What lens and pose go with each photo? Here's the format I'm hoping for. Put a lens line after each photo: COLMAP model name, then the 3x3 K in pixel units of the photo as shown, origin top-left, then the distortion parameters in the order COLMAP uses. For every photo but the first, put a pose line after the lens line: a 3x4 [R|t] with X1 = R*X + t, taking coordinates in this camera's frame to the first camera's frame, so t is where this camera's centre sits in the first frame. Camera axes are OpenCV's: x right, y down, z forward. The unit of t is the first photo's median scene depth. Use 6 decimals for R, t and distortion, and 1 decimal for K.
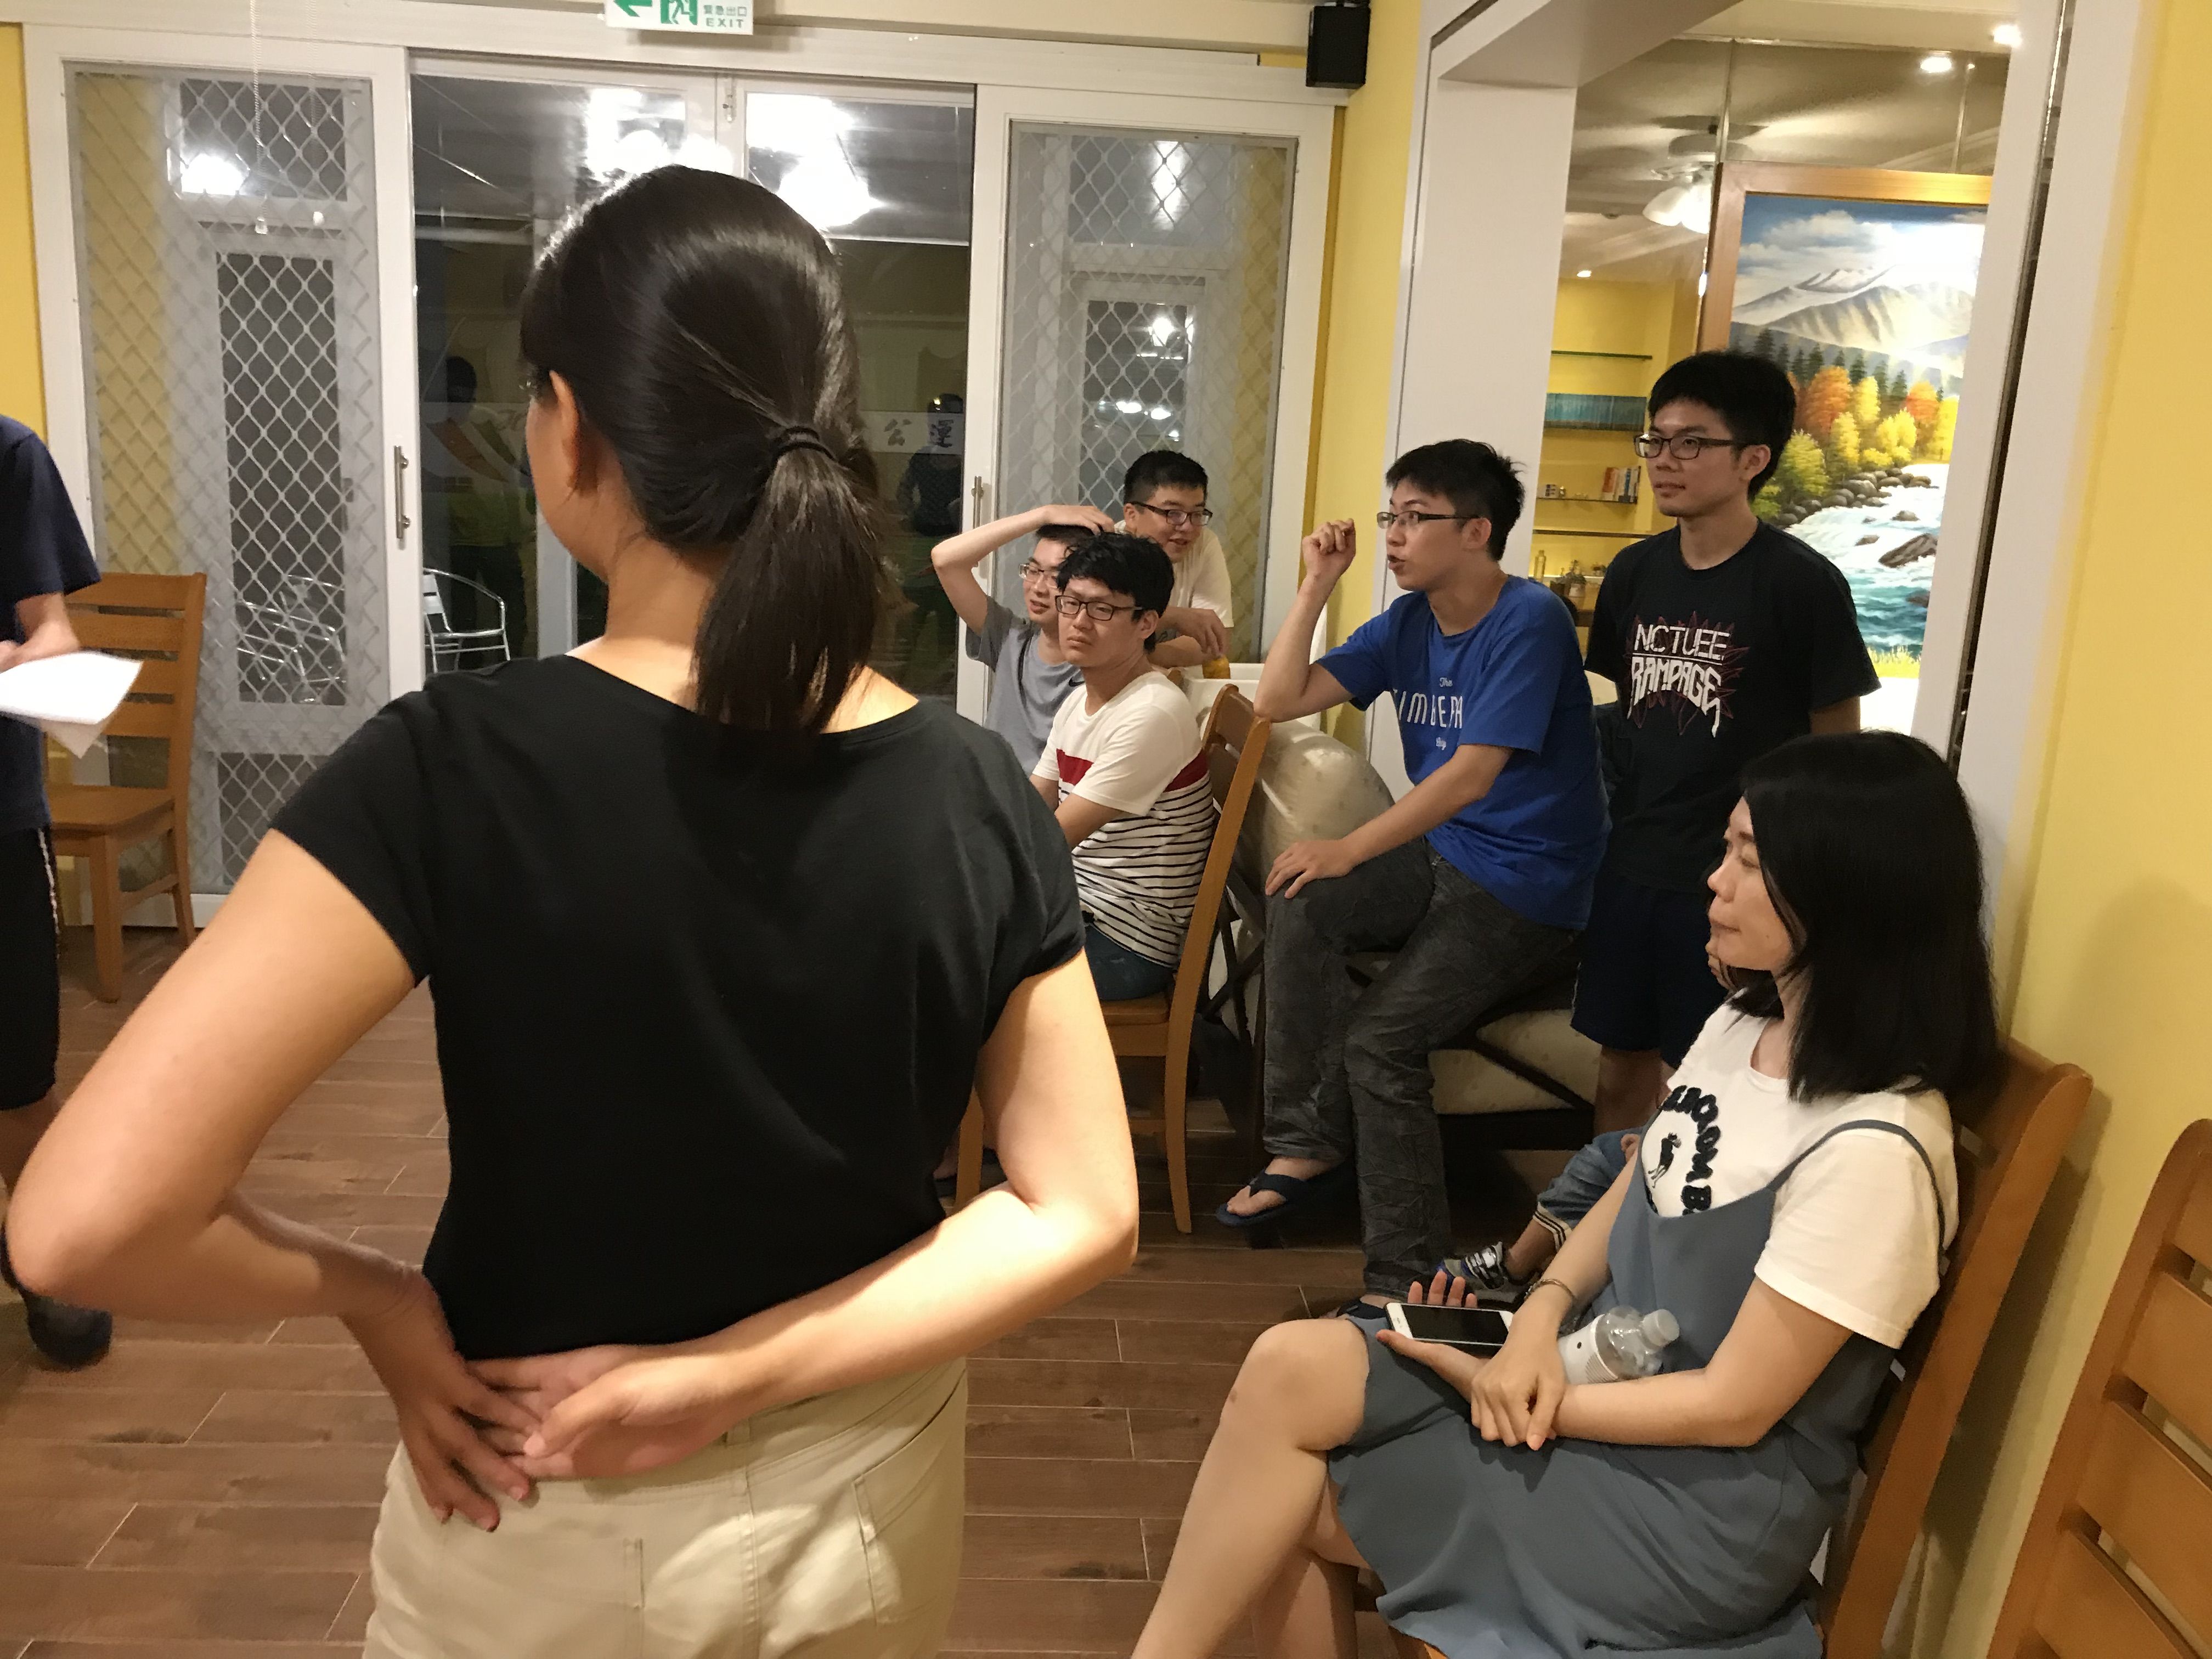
lens RADIAL K [[1813.1, 0, 1085.9], [0, 1813.1, 811.3], [0, 0, 1]] dist [0.015432, -0.006781]
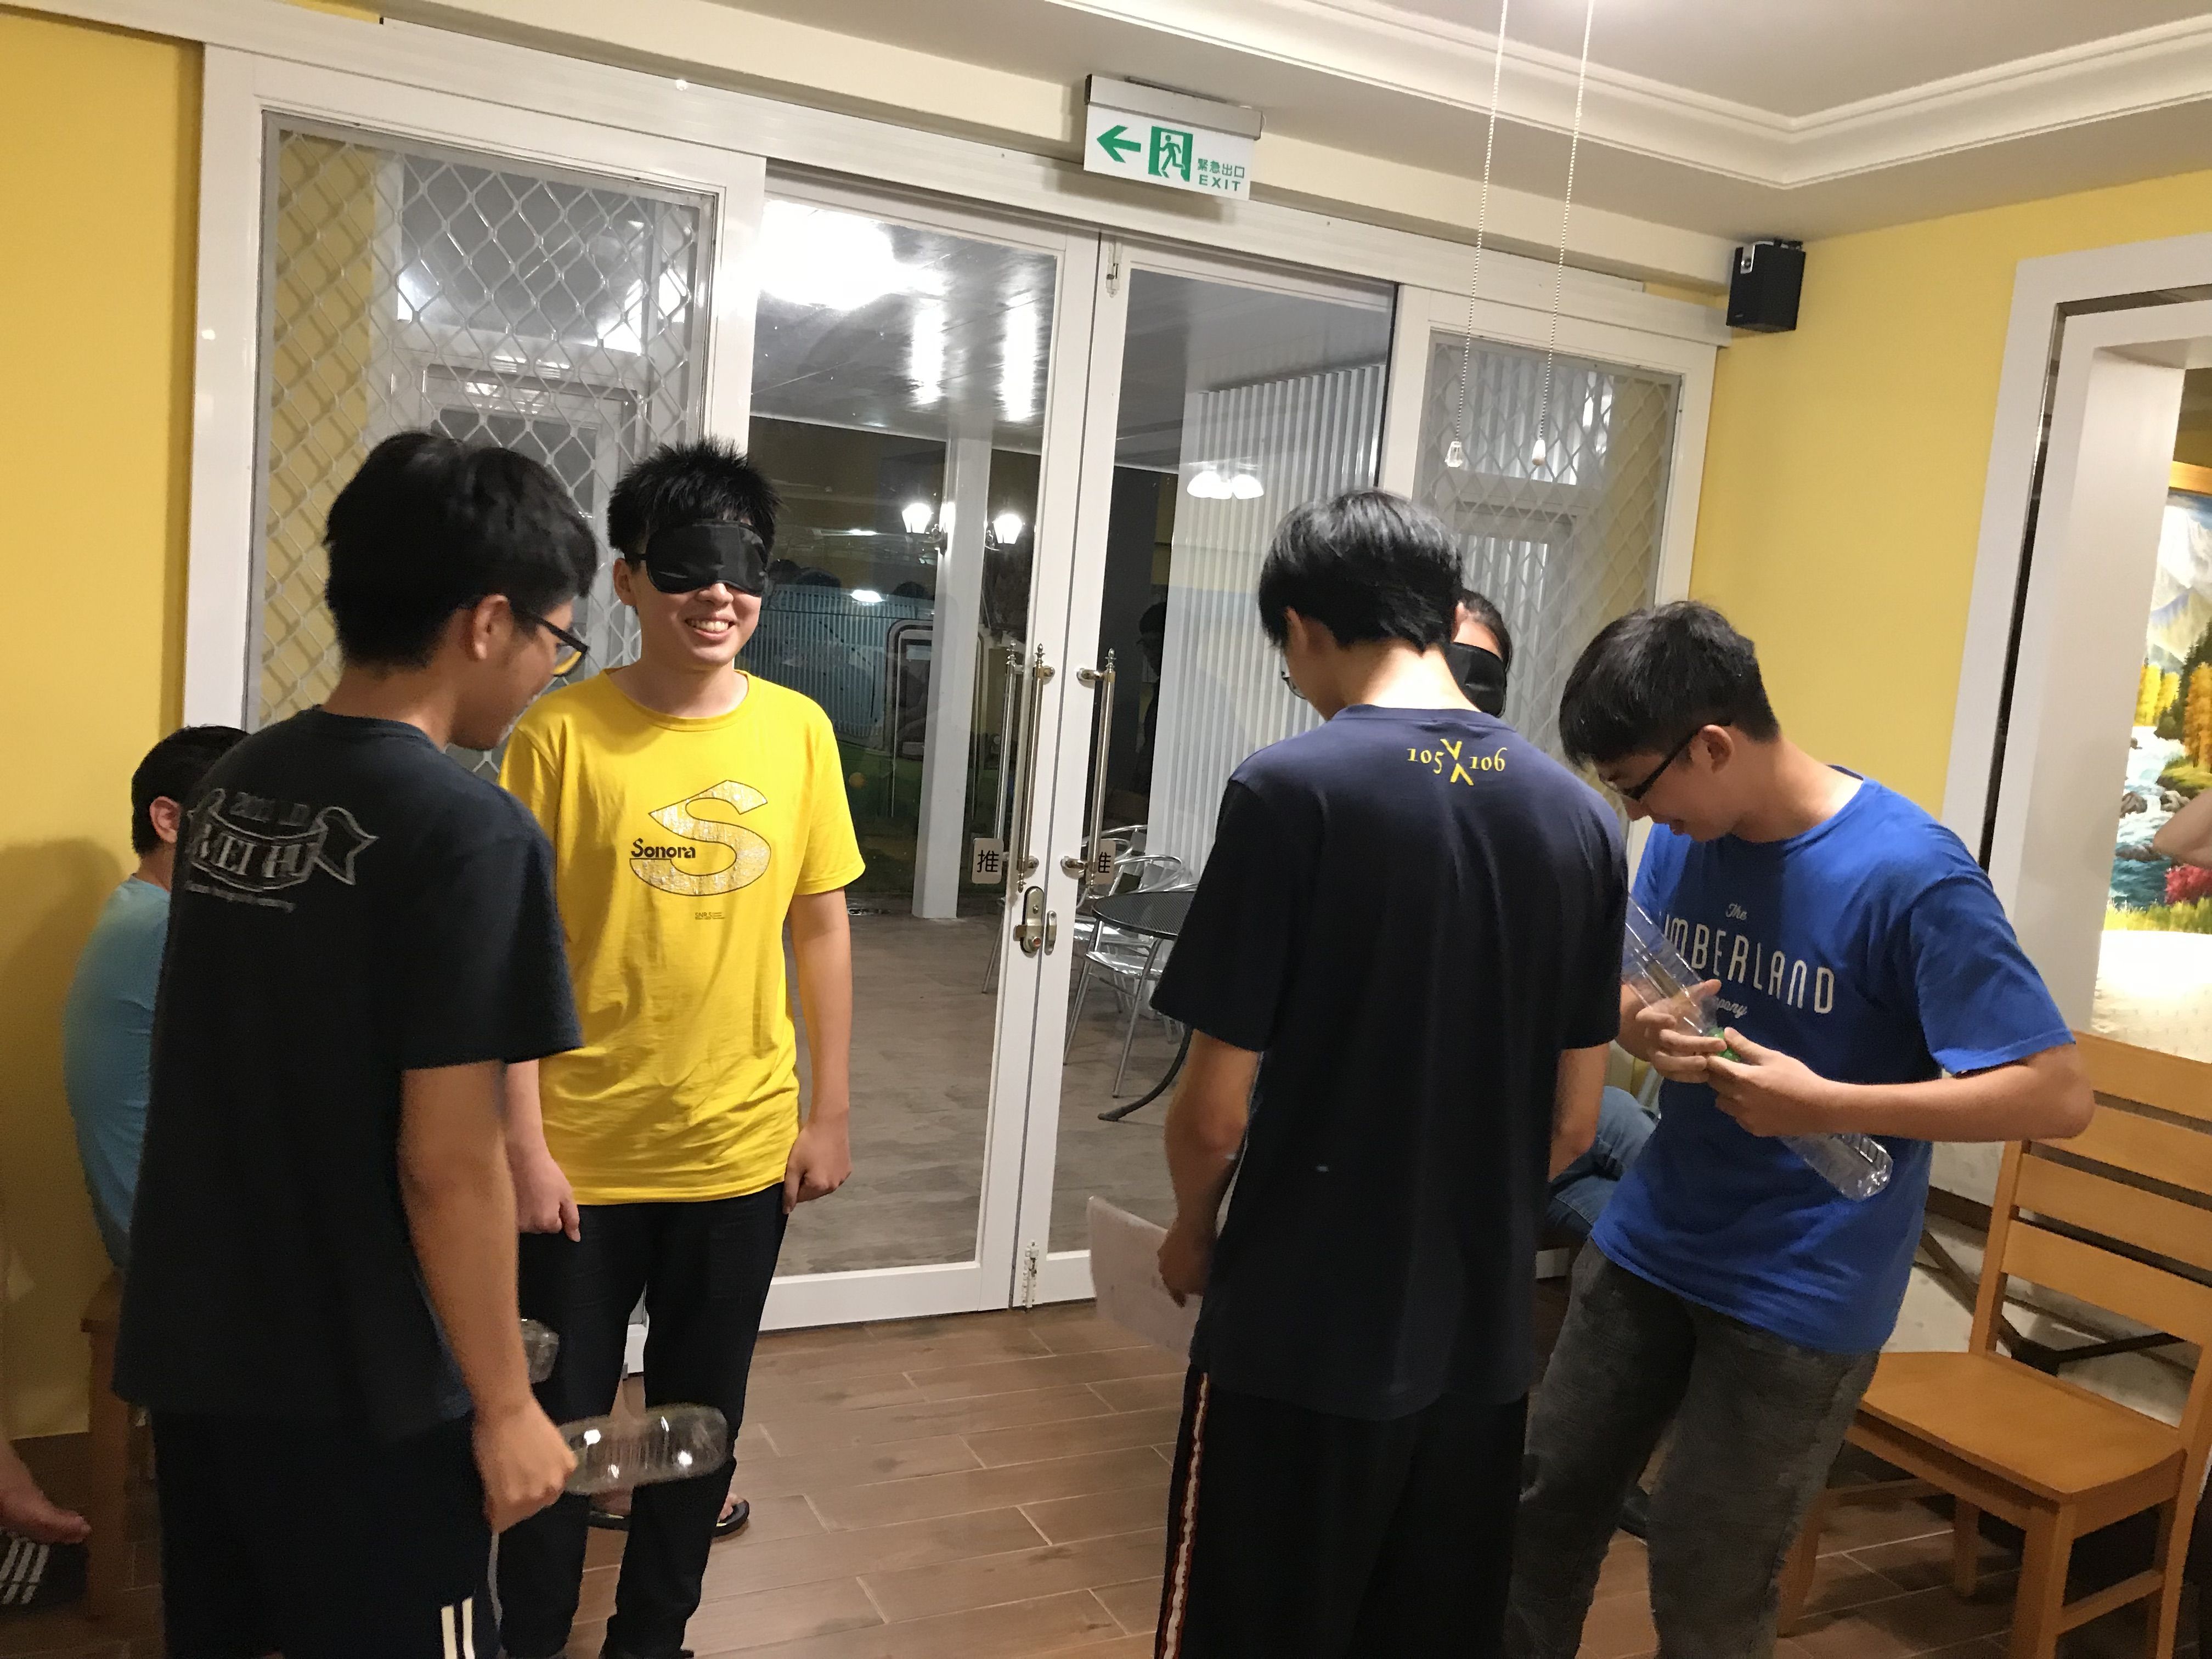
lens RADIAL K [[1813.1, 0, 1098.7], [0, 1813.1, 825.8], [0, 0, 1]] dist [0.015432, -0.006781]
pose [[0.916525, -0.014544, 0.399712, -0.535743], [0.043349, 0.997064, -0.063119, -0.097807], [-0.397621, 0.075177, 0.914465, 0.293284]]
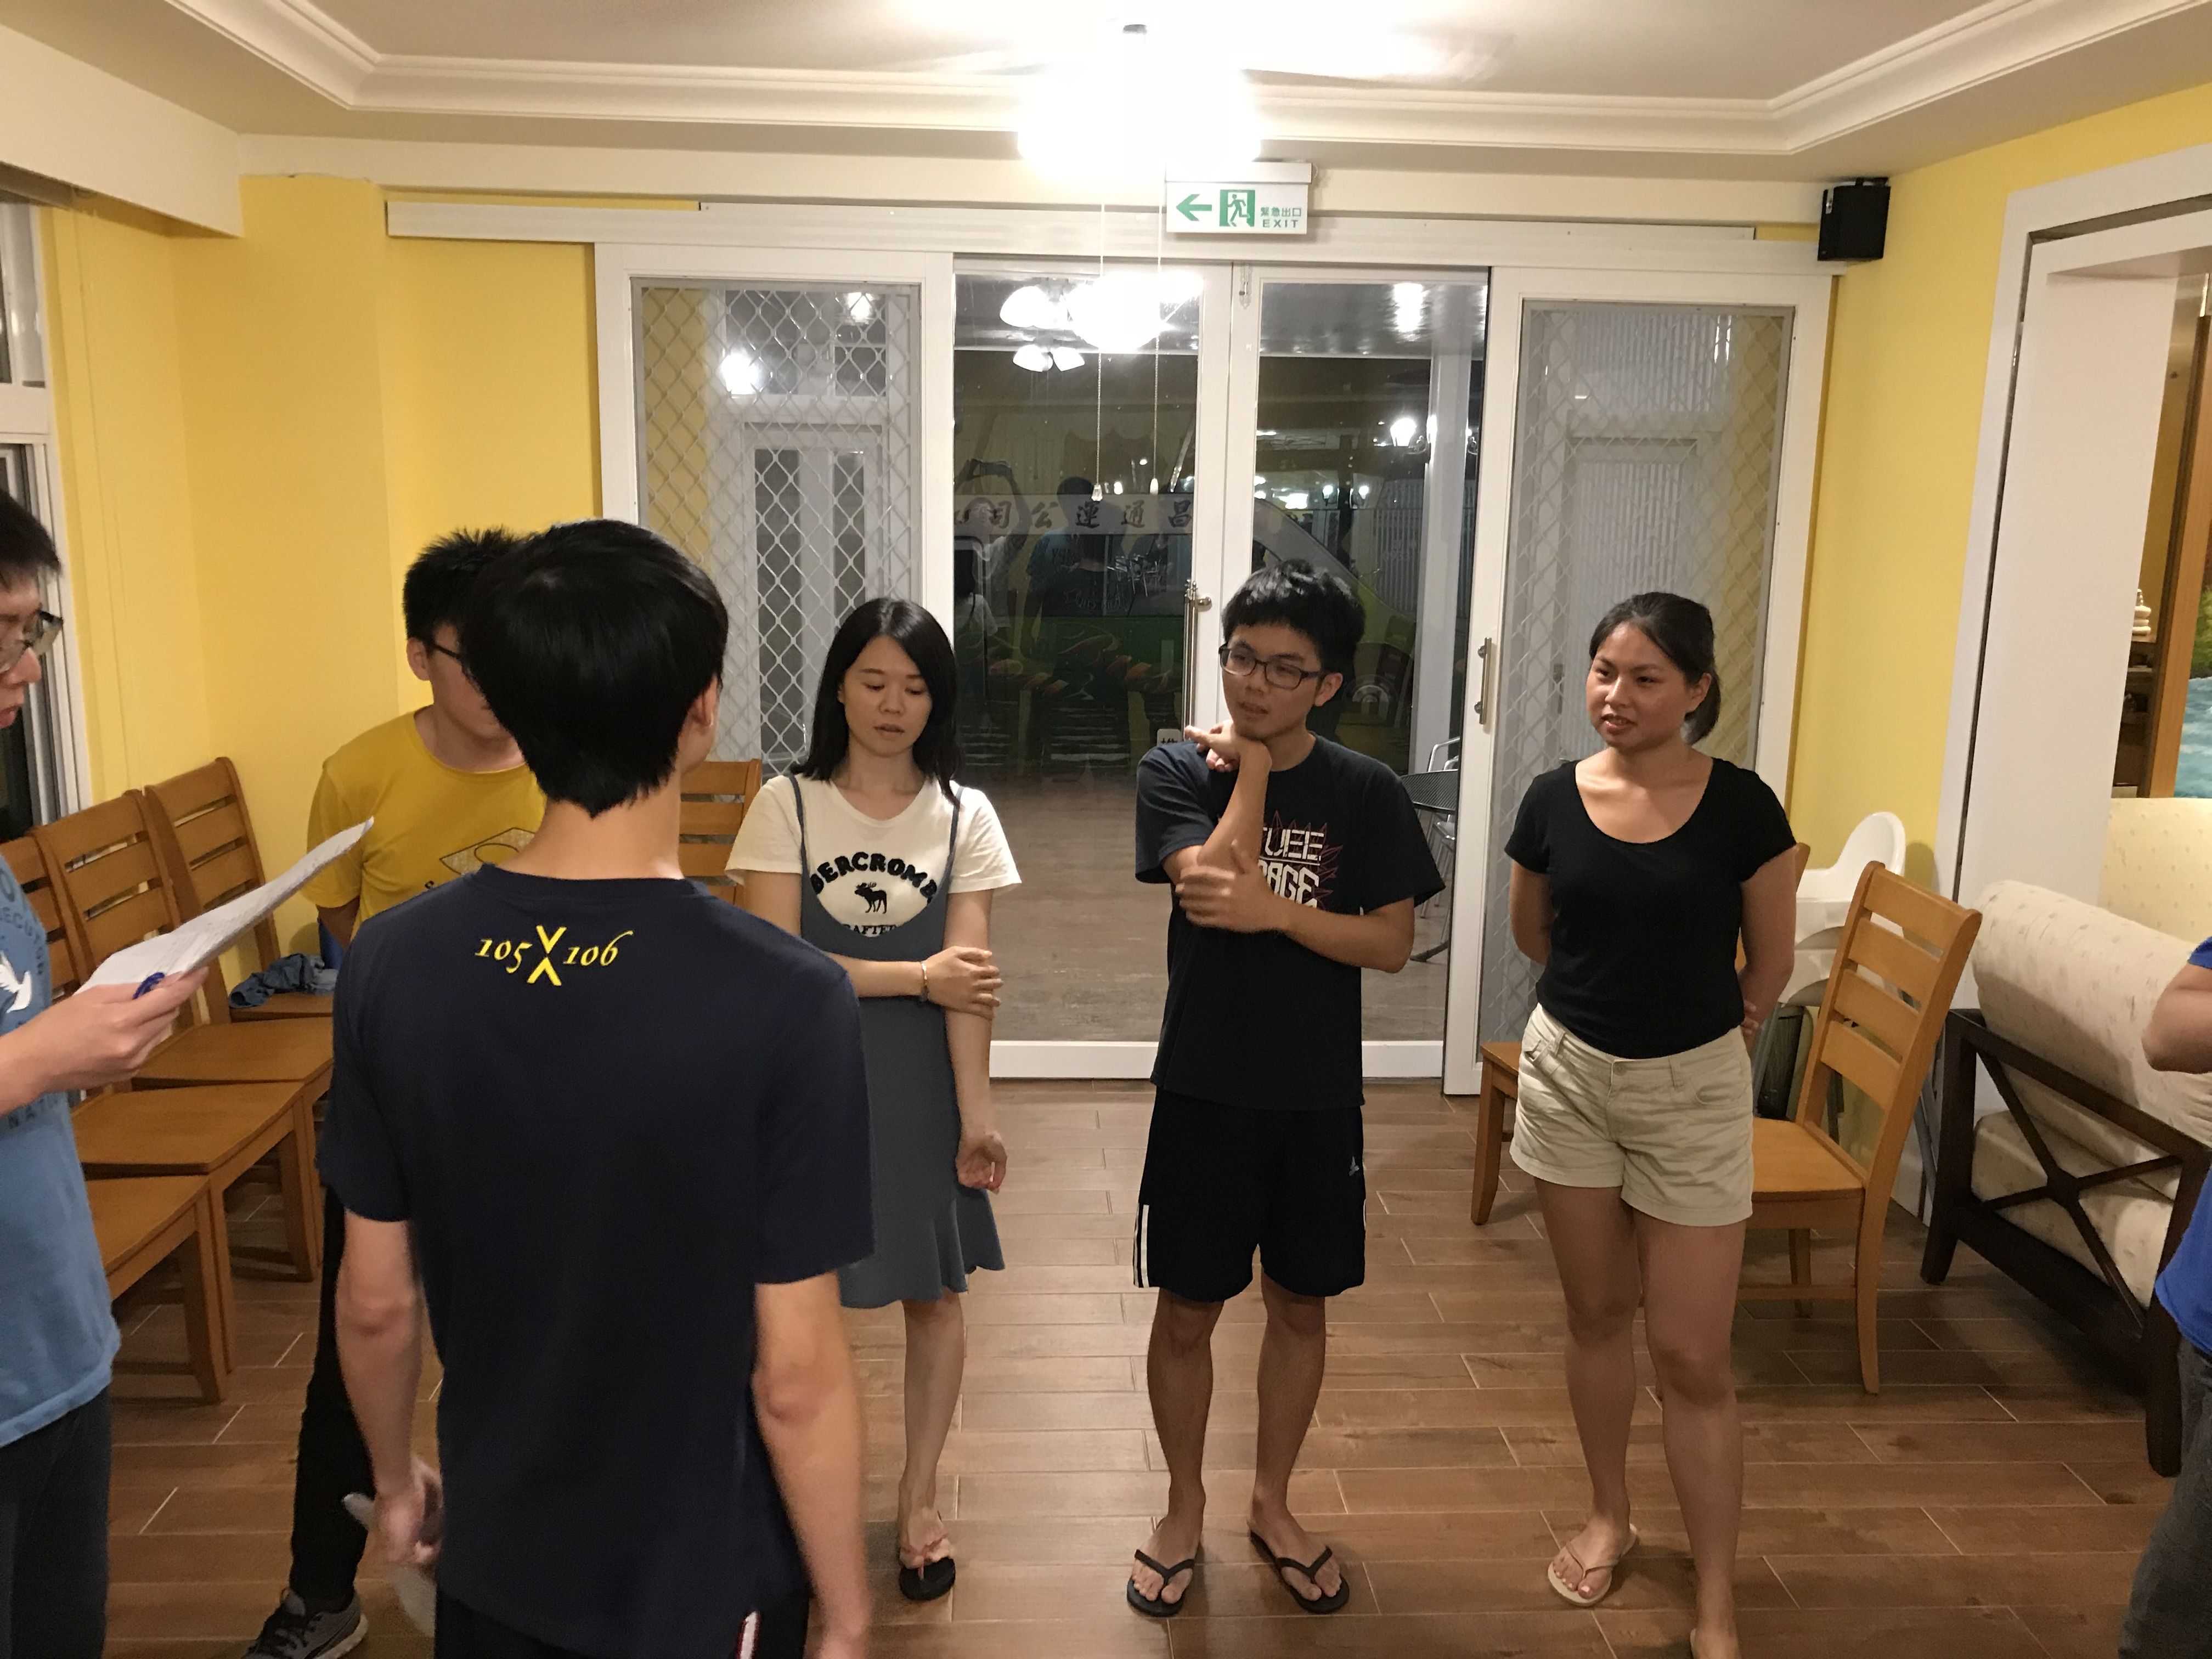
lens RADIAL K [[1813.1, 0, 1095.4], [0, 1813.1, 824.3], [0, 0, 1]] dist [0.015432, -0.006781]
pose [[0.999511, -0.031259, 0.000696, -0.296740], [0.031266, 0.999397, -0.015117, -0.072393], [-0.000223, 0.015131, 0.999885, -0.034125]]
